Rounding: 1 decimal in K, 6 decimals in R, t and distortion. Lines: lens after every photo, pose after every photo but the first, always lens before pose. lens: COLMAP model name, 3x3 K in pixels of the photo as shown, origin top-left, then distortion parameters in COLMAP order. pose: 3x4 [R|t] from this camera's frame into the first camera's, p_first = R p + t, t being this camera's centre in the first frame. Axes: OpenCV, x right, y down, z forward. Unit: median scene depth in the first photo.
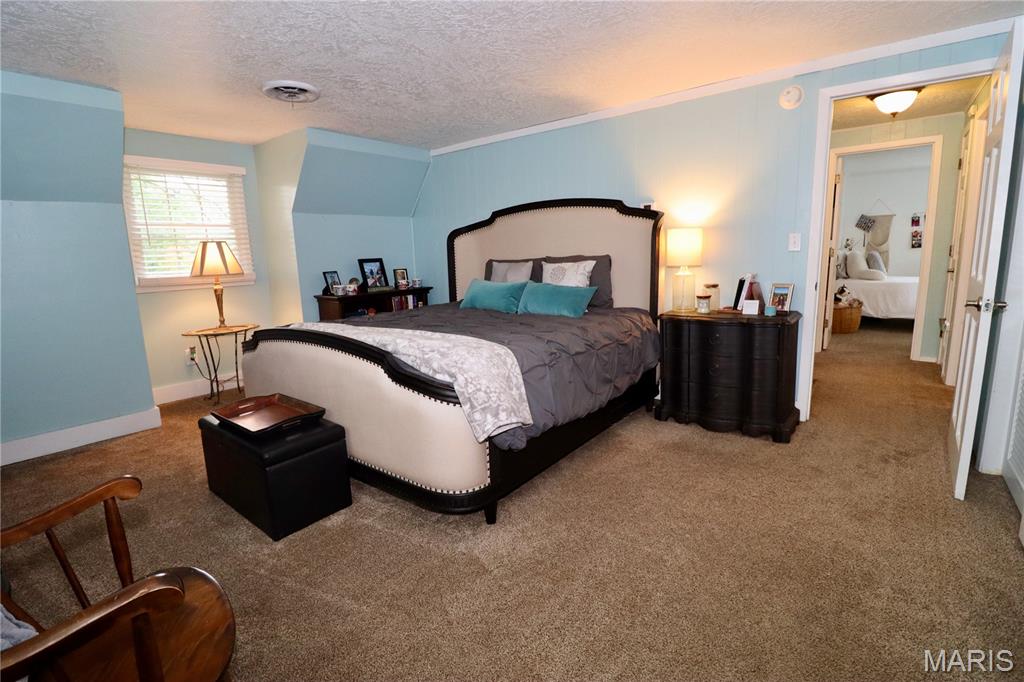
lens RADIAL K [[482.0, 0, 514.3], [0, 482.0, 337.7], [0, 0, 1]] dist [-0.014895, -0.004348]
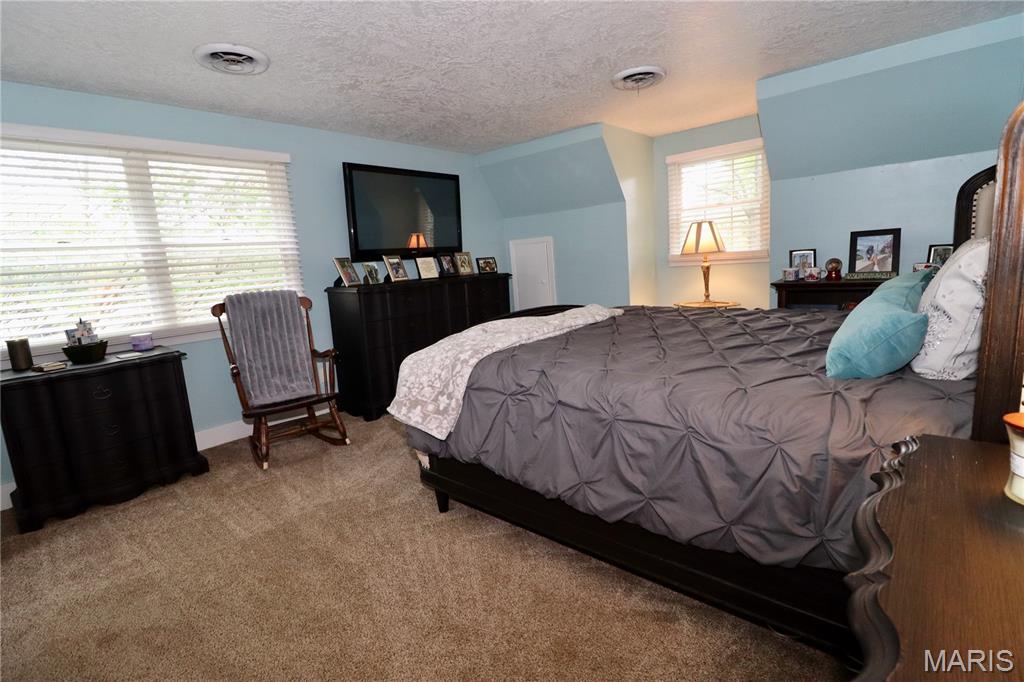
lens RADIAL K [[482.0, 0, 516.1], [0, 482.0, 341.4], [0, 0, 1]] dist [-0.014895, -0.004348]
pose [[-0.057925, 0.201174, -0.977841, 0.514915], [-0.101499, 0.973224, 0.206236, -0.120766], [0.993148, 0.111196, -0.035955, 0.658486]]
